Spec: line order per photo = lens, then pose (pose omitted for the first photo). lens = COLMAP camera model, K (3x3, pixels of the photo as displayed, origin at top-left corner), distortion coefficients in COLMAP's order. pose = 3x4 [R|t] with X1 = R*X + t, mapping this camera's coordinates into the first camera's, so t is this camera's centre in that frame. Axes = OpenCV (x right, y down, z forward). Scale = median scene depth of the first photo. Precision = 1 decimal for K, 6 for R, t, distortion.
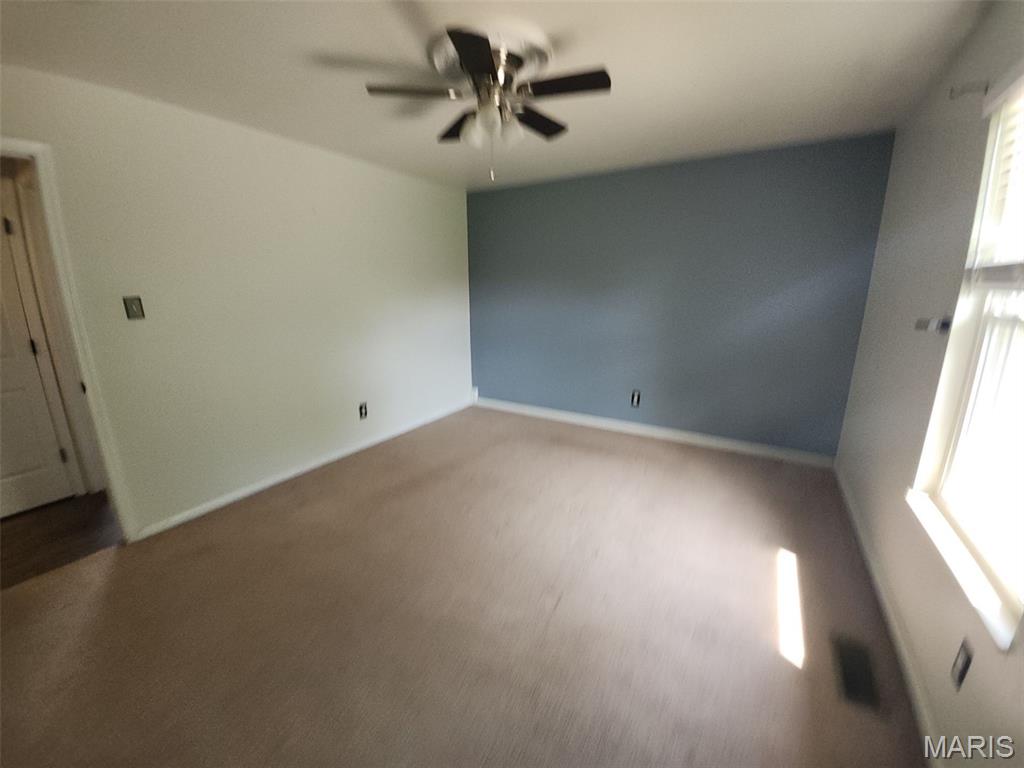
lens RADIAL K [[405.2, 0, 510.9], [0, 405.2, 380.6], [0, 0, 1]] dist [-0.016987, -0.000308]
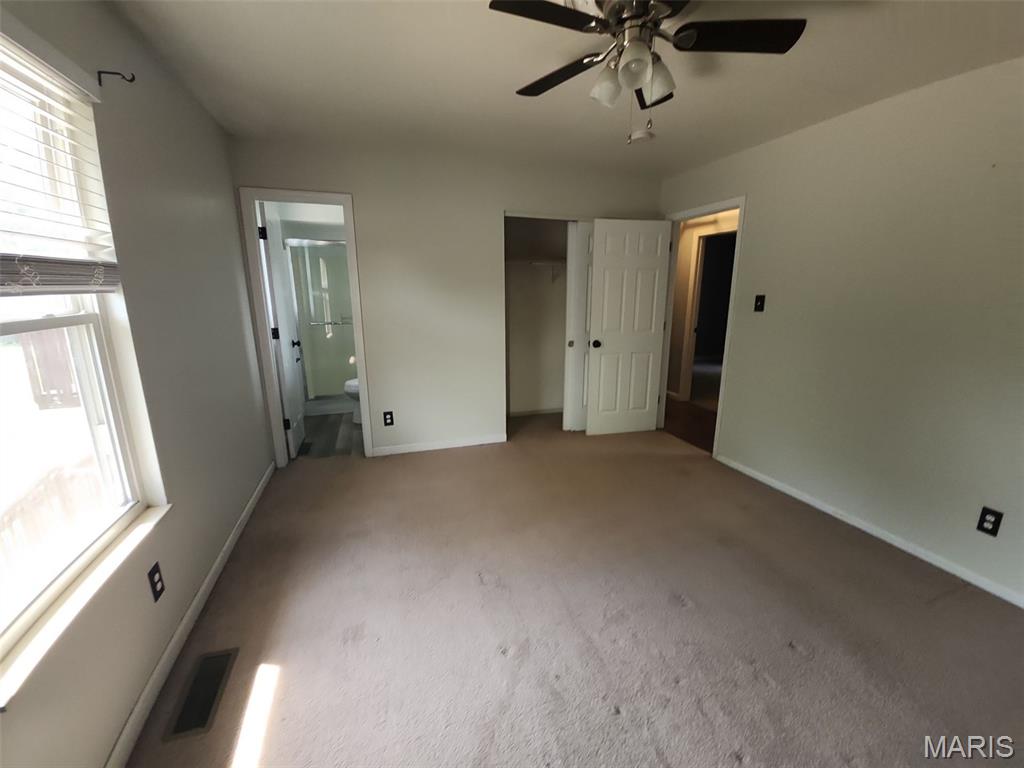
lens RADIAL K [[405.2, 0, 510.9], [0, 405.2, 380.6], [0, 0, 1]] dist [-0.016987, -0.000308]
pose [[-0.617638, 0.178207, -0.766006, 0.814007], [-0.175521, 0.918189, 0.355135, -0.344747], [0.766626, 0.353795, -0.535830, 1.465053]]
